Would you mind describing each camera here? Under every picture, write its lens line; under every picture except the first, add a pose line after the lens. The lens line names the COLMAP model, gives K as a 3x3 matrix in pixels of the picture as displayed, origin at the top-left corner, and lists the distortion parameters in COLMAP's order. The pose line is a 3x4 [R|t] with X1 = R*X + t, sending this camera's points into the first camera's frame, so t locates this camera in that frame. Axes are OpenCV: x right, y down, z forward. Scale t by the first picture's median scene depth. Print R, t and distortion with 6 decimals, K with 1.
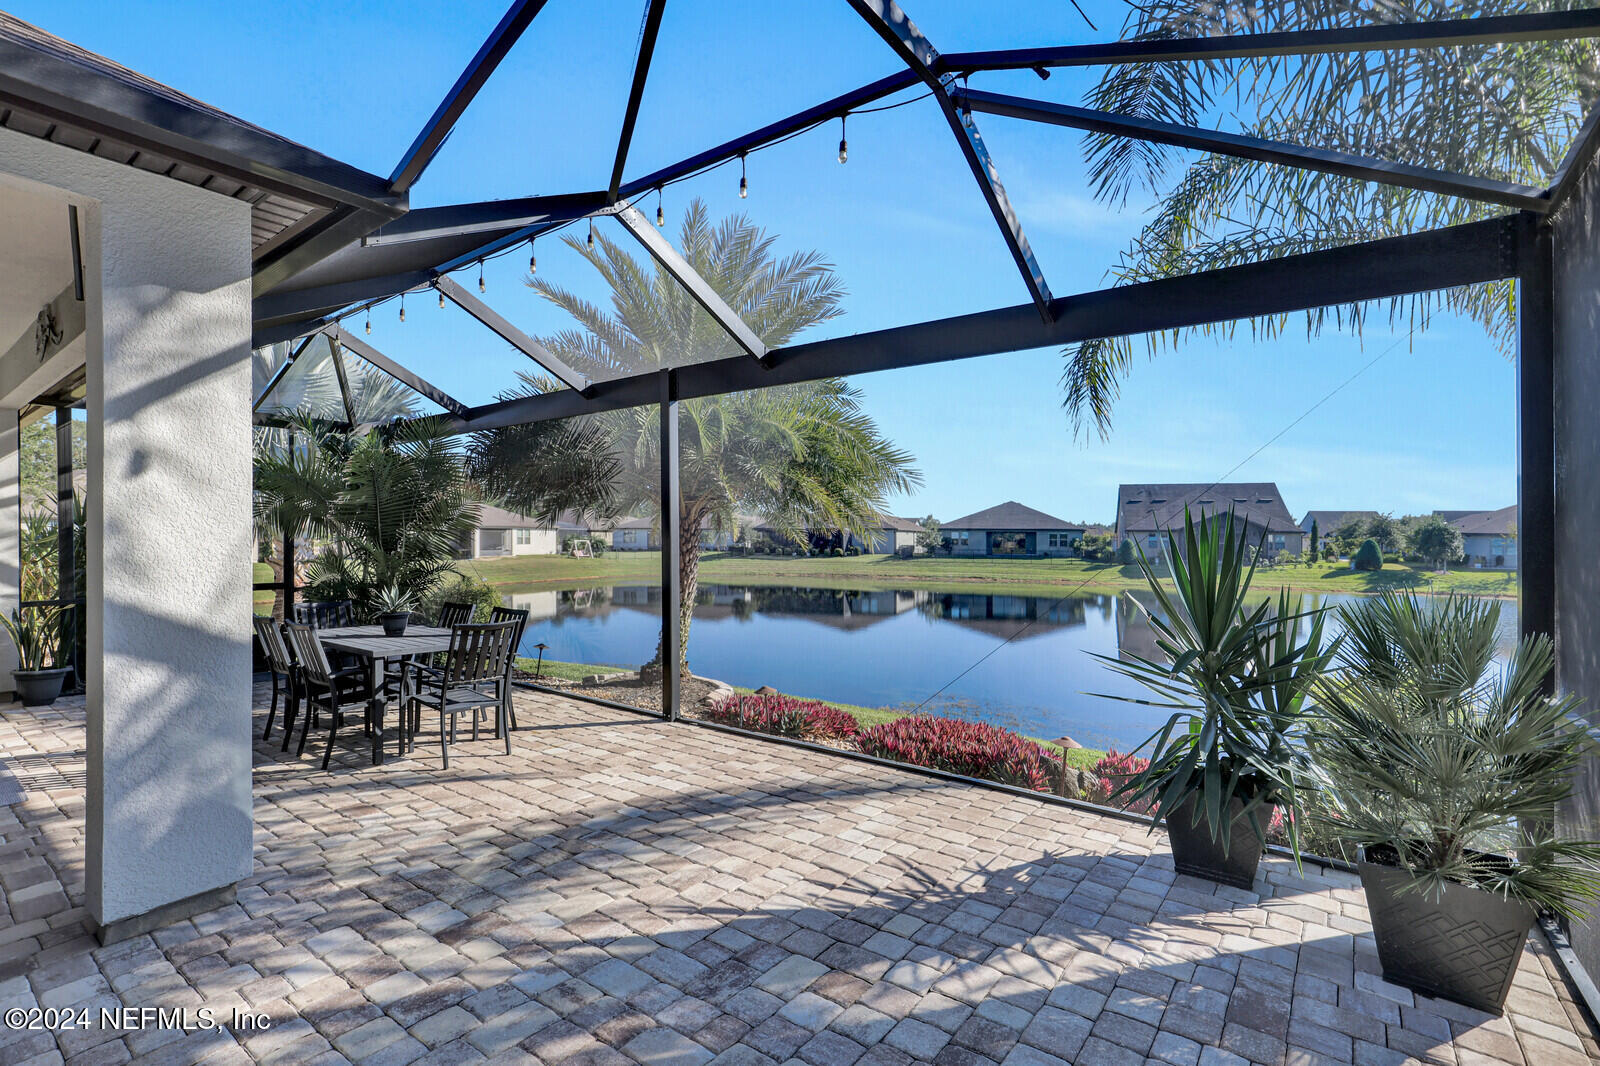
lens RADIAL K [[757.8, 0, 788.4], [0, 757.8, 540.3], [0, 0, 1]] dist [0.009944, 0.000557]
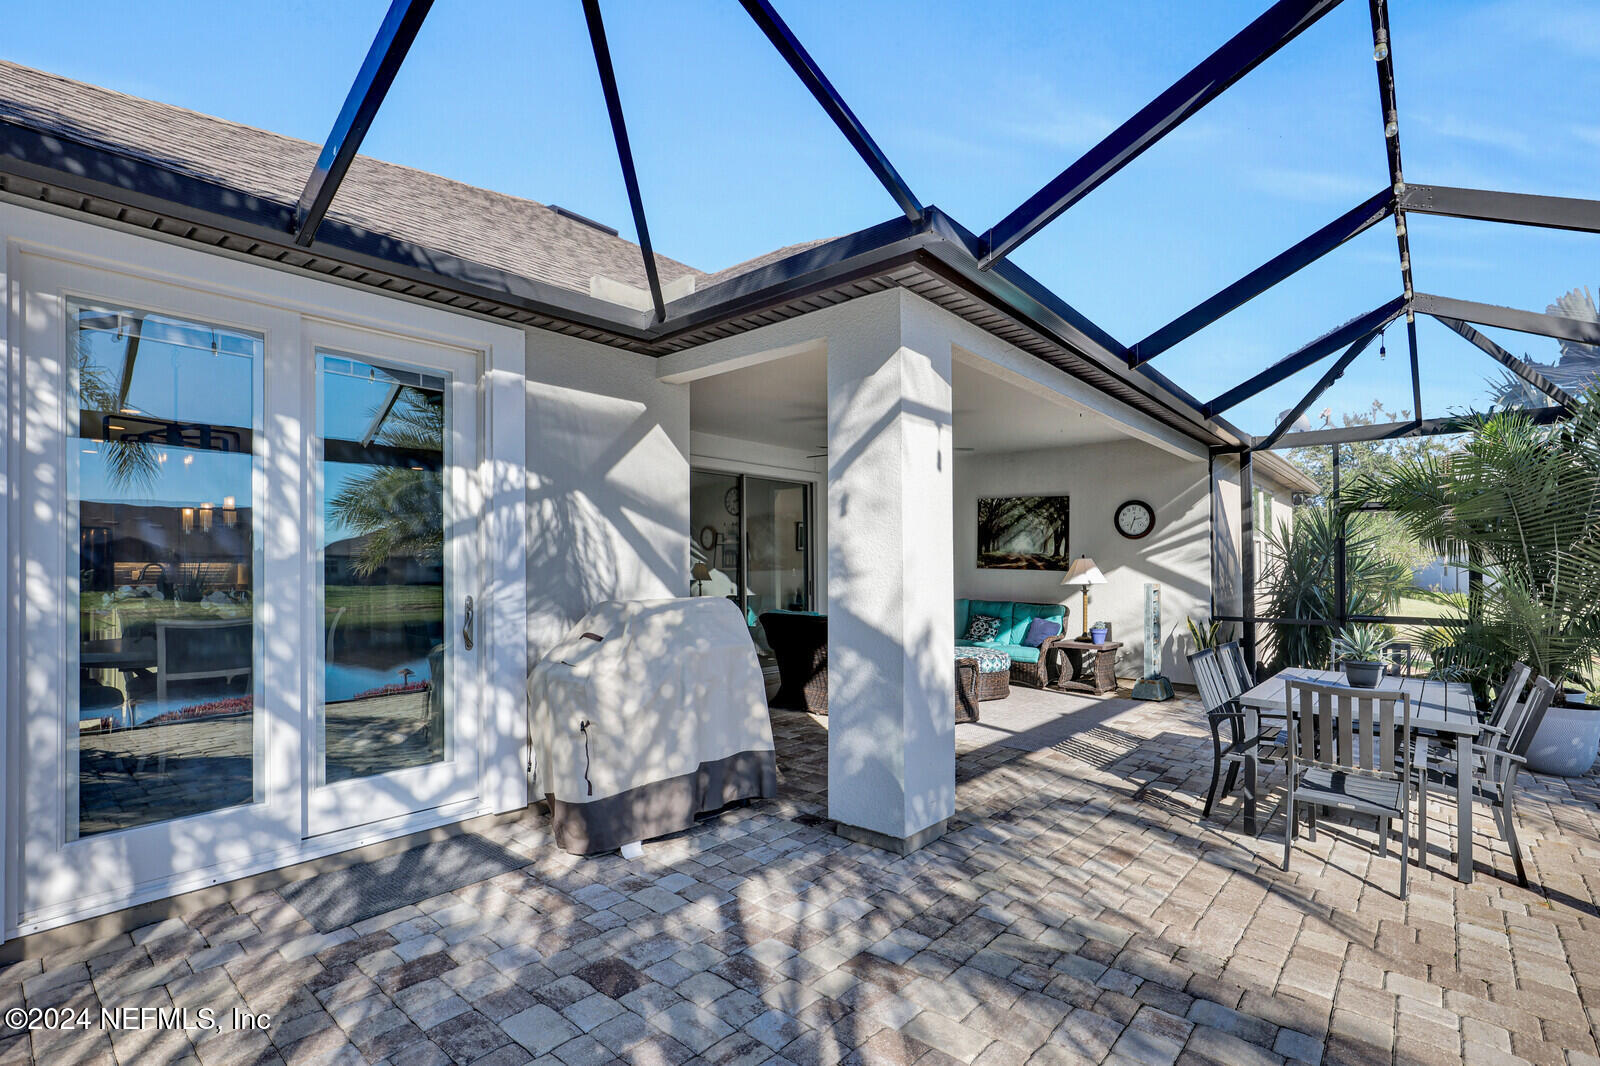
lens RADIAL K [[757.8, 0, 821.9], [0, 757.8, 552.7], [0, 0, 1]] dist [0.009944, 0.000557]
pose [[-0.059169, -0.024394, -0.997950, 0.337132], [-0.005464, 0.999694, -0.024113, 0.013362], [0.998233, 0.004026, -0.059284, 0.618325]]
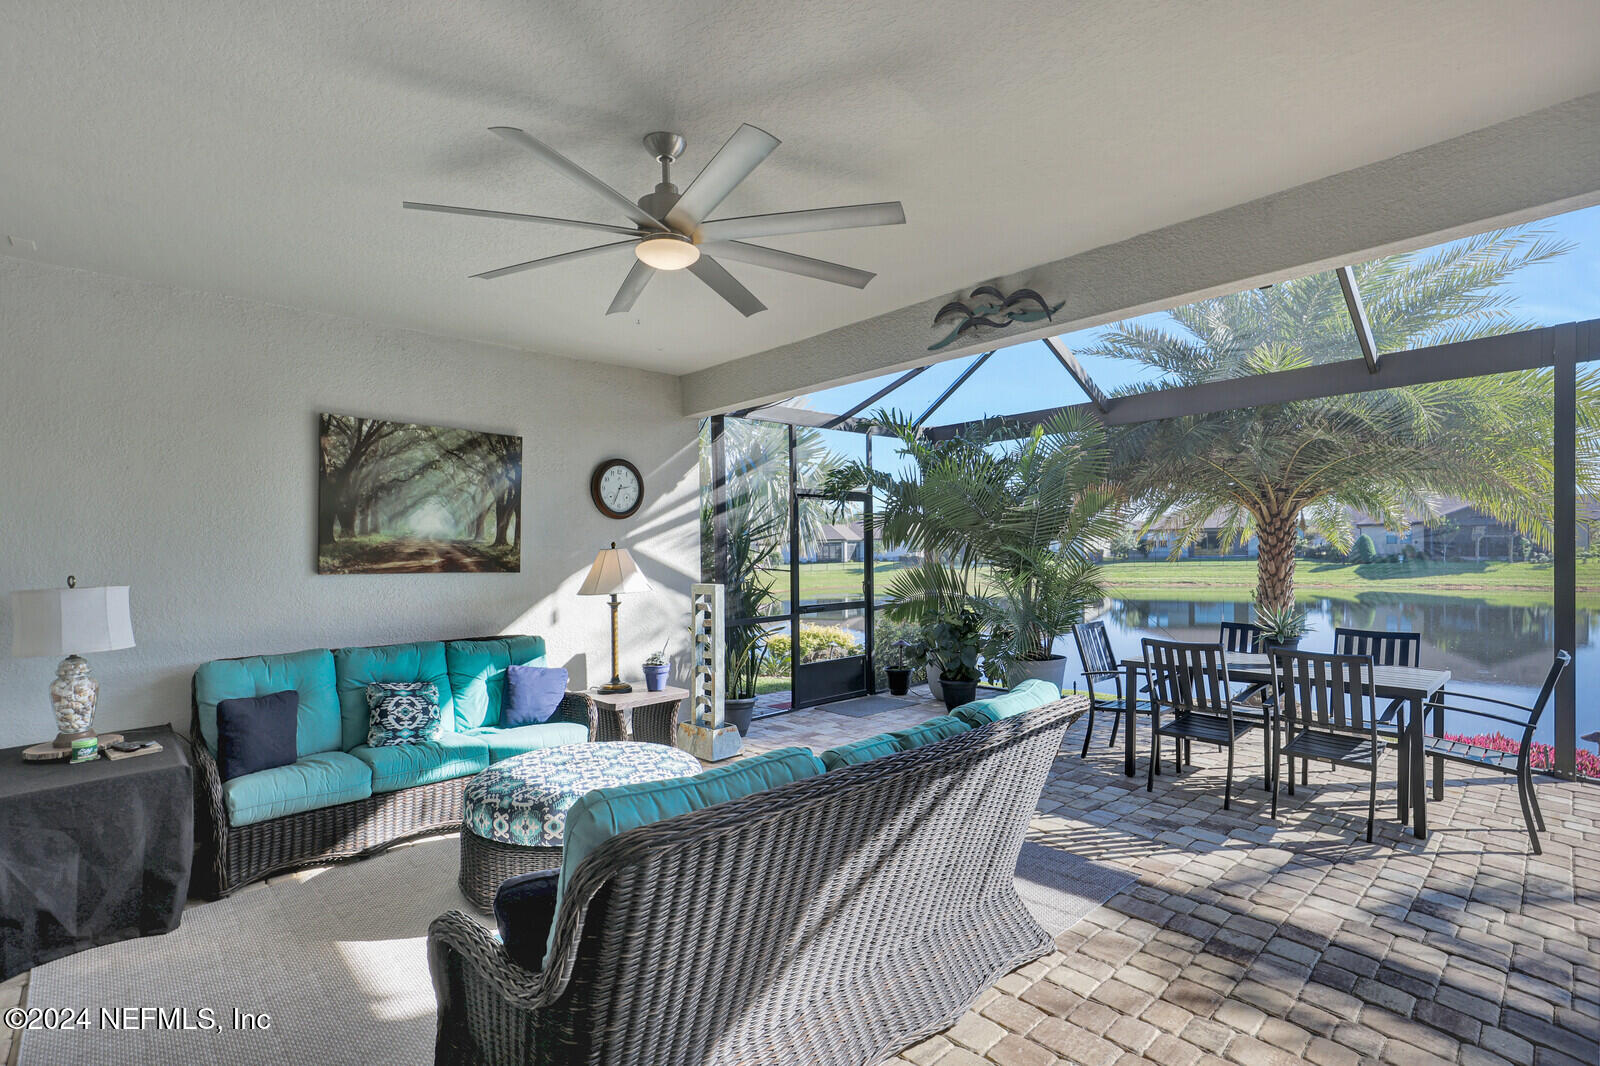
lens RADIAL K [[757.8, 0, 805.8], [0, 757.8, 528.3], [0, 0, 1]] dist [0.009944, 0.000557]
pose [[0.983300, -0.035172, -0.178563, -1.052767], [0.029810, 0.999023, -0.032627, -0.004641], [0.179536, 0.026759, 0.983387, 0.144079]]
